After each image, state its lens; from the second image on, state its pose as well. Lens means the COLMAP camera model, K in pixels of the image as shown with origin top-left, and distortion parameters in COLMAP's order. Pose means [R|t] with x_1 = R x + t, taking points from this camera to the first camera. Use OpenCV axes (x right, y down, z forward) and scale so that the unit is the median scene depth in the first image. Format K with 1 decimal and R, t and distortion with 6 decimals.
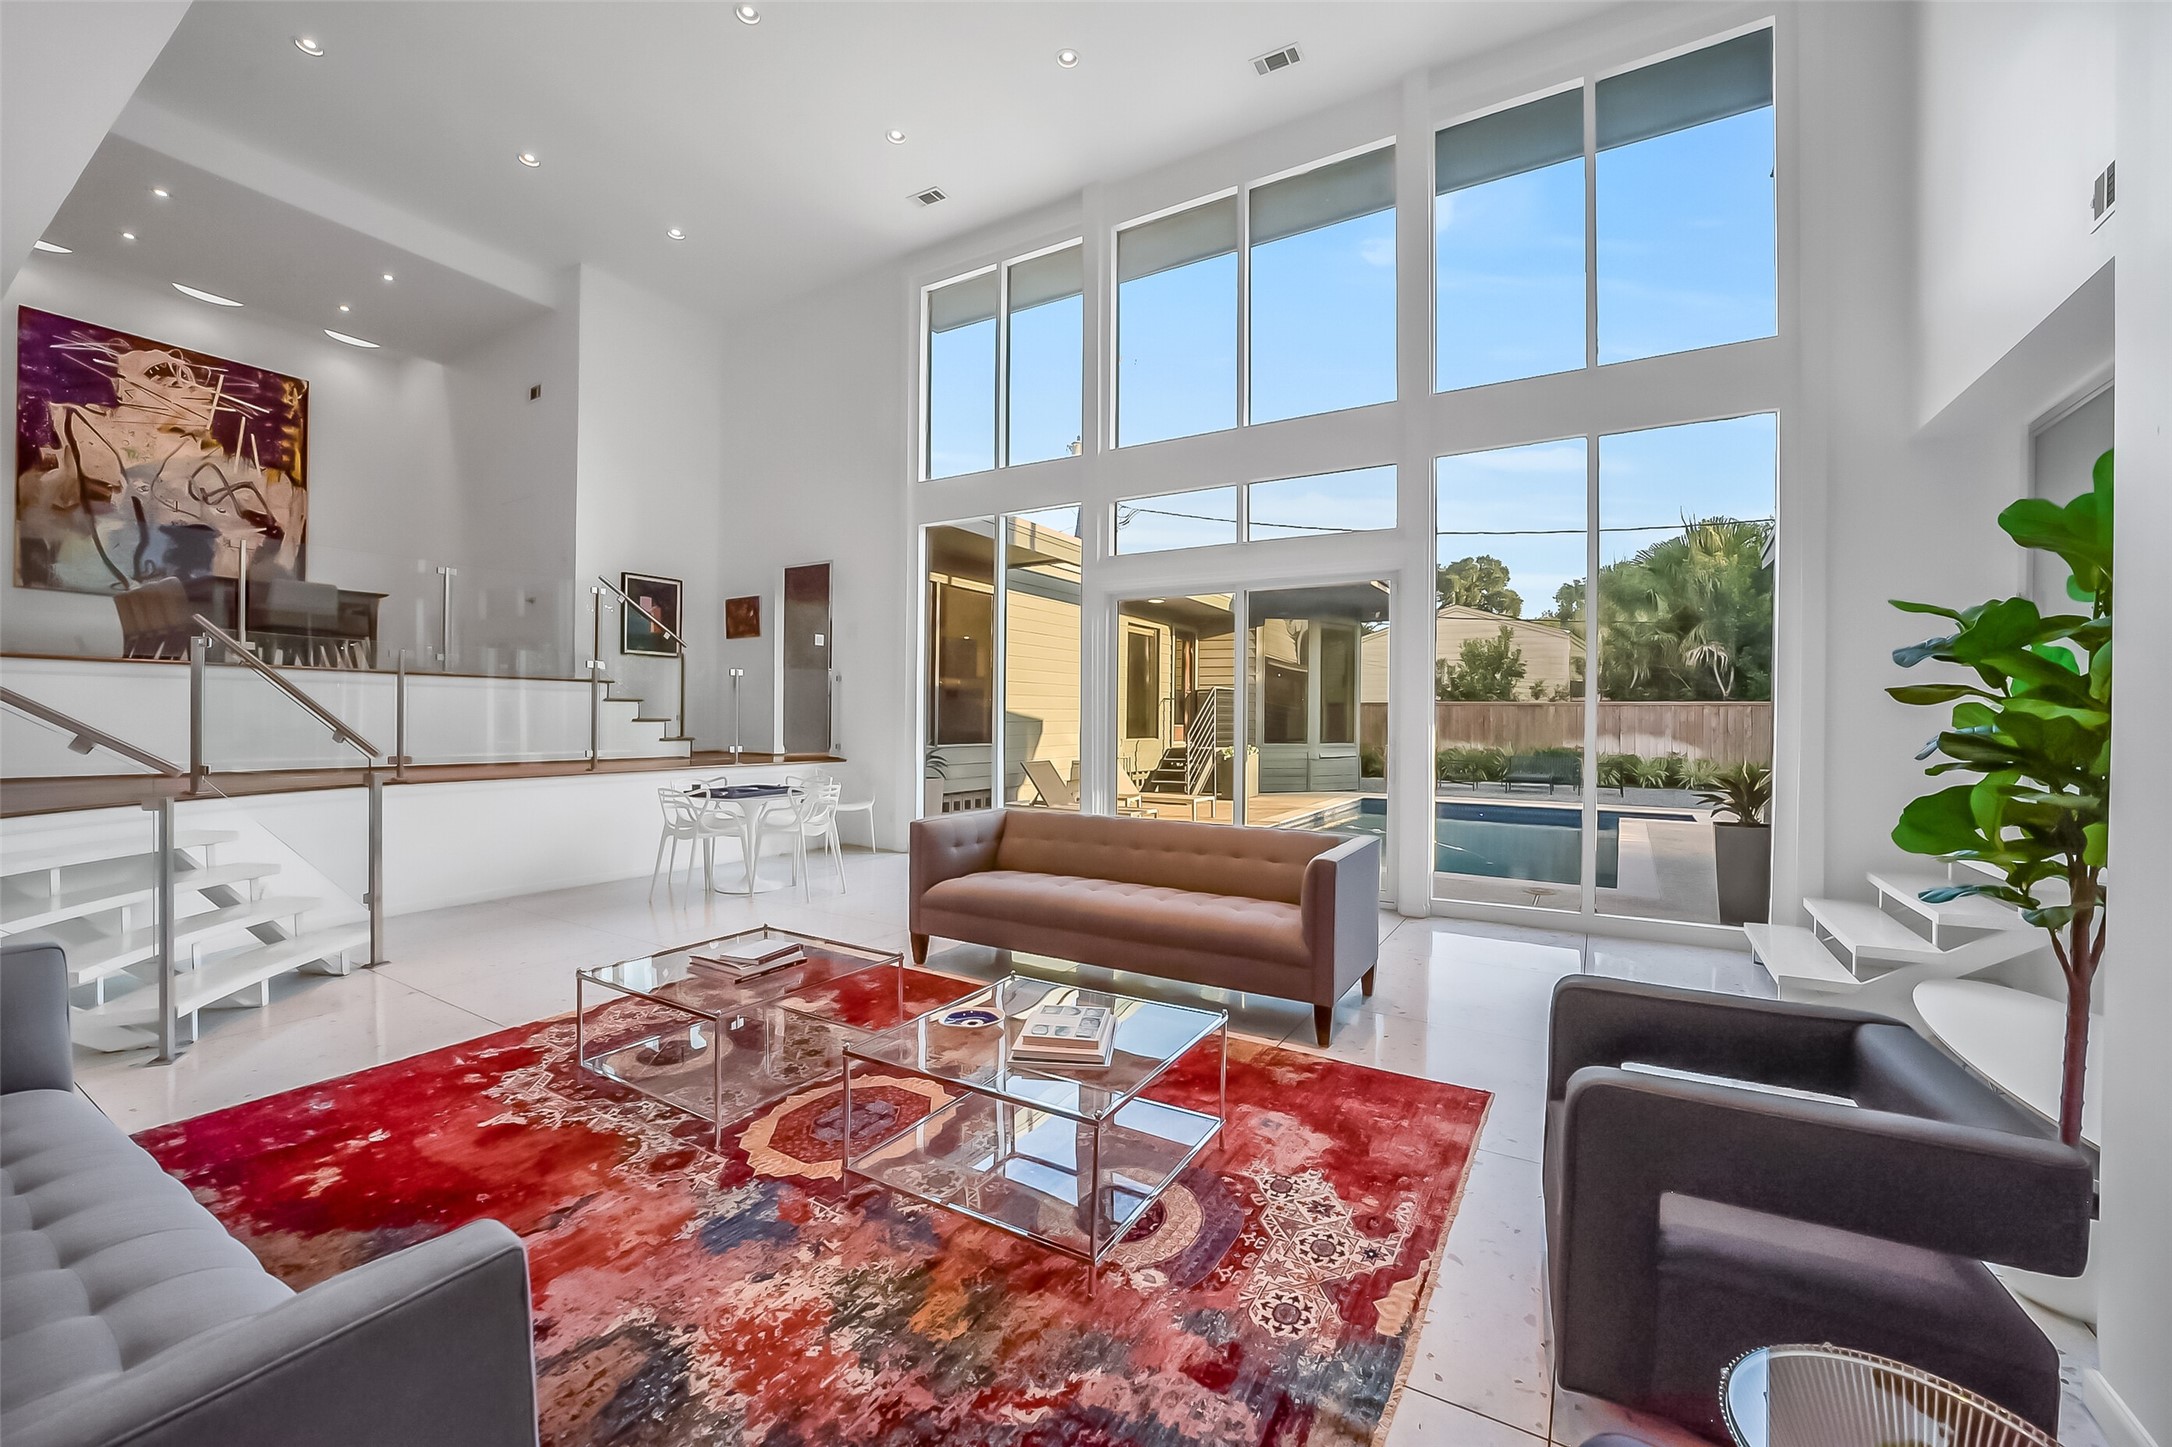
lens RADIAL K [[863.0, 0, 1090.7], [0, 863.0, 718.3], [0, 0, 1]] dist [-0.033707, 0.008180]
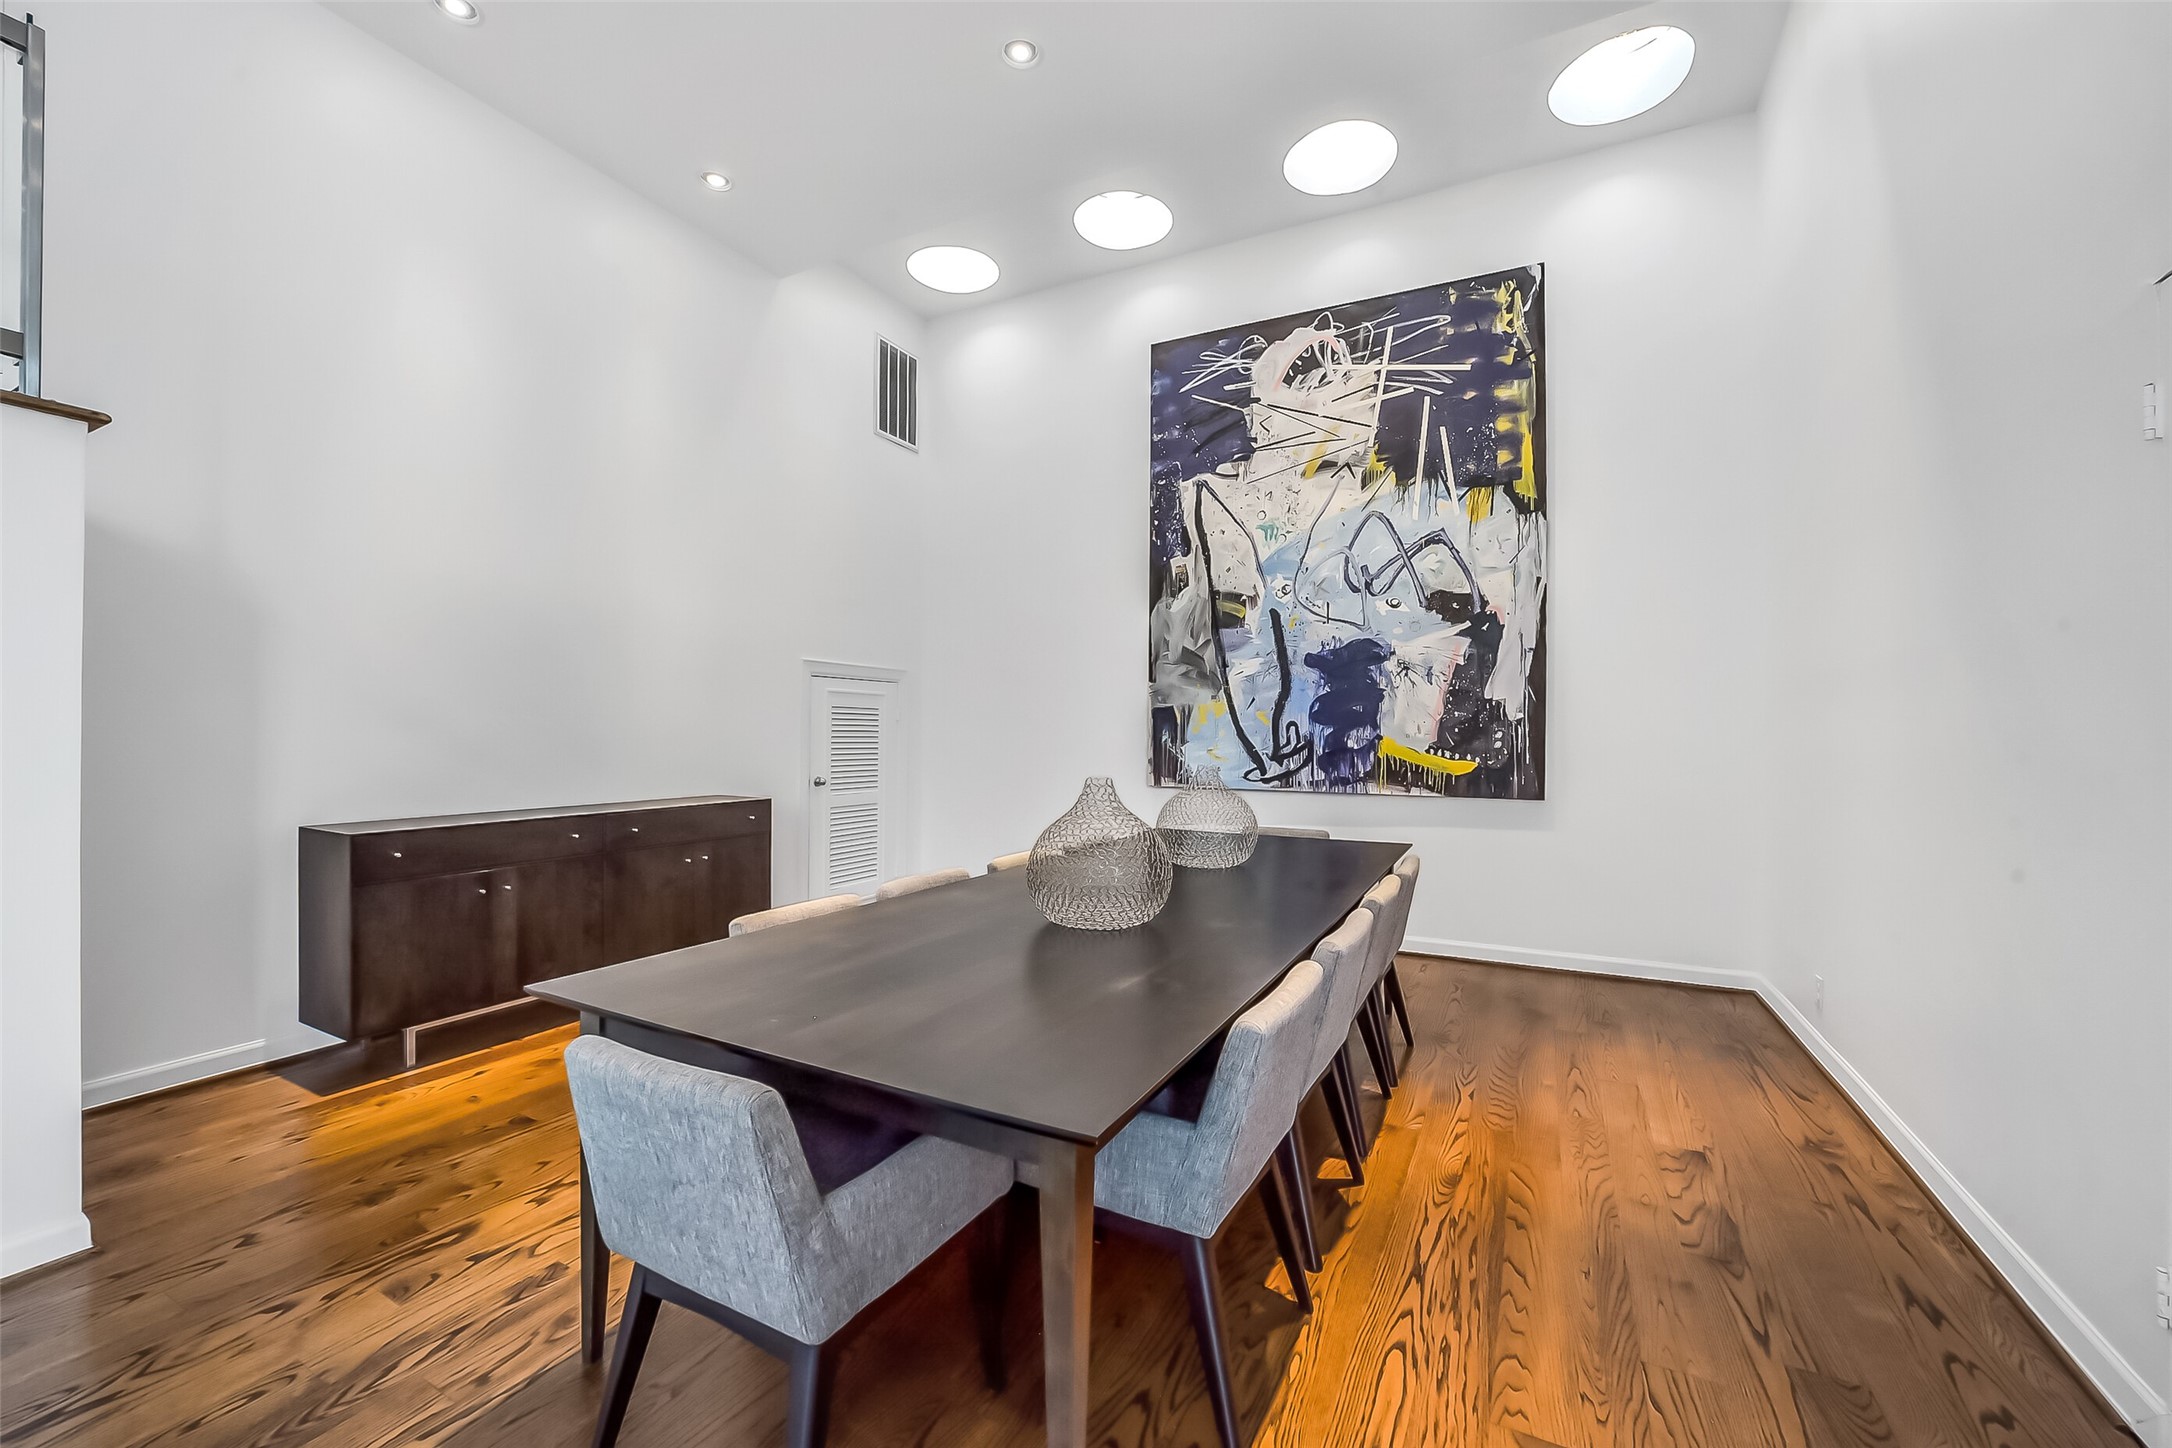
lens RADIAL K [[863.0, 0, 1086.0], [0, 863.0, 726.1], [0, 0, 1]] dist [-0.033707, 0.008180]
pose [[0.072163, -0.010666, -0.997336, -0.611780], [-0.001511, 0.999941, -0.010803, -0.188564], [0.997392, 0.002287, 0.072143, 0.868845]]
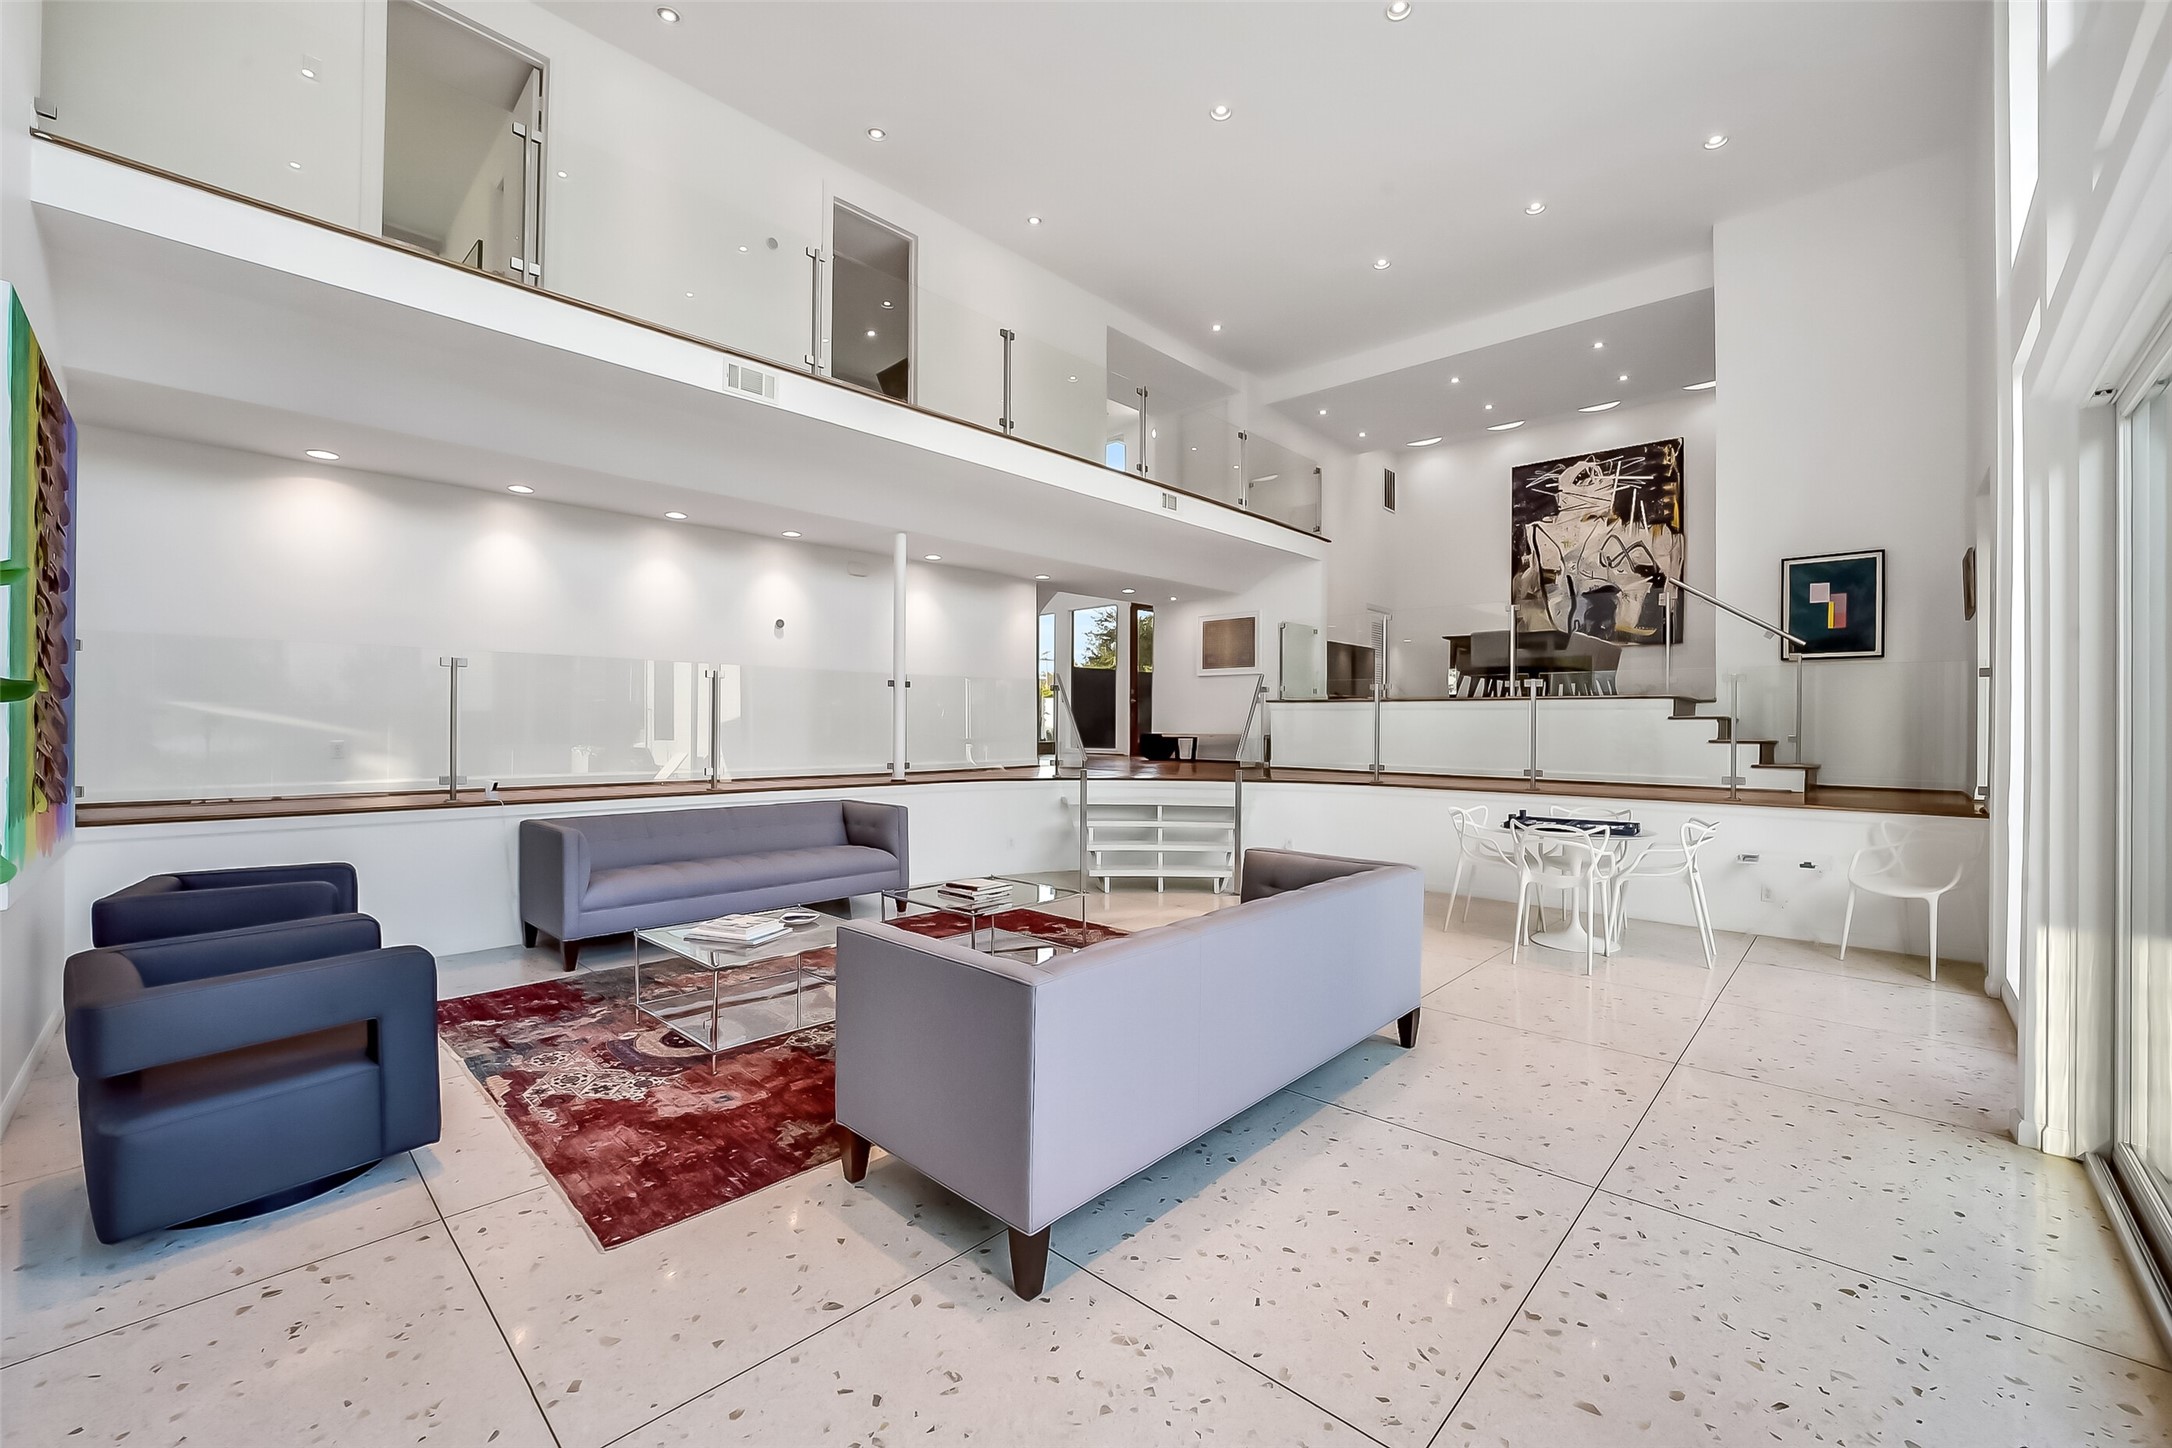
lens RADIAL K [[863.0, 0, 1088.7], [0, 863.0, 719.3], [0, 0, 1]] dist [-0.033707, 0.008180]
pose [[-0.212307, -0.017848, -0.977040, 0.390171], [-0.011247, 0.999812, -0.015820, 0.000476], [0.977138, 0.007630, -0.212468, 0.554780]]
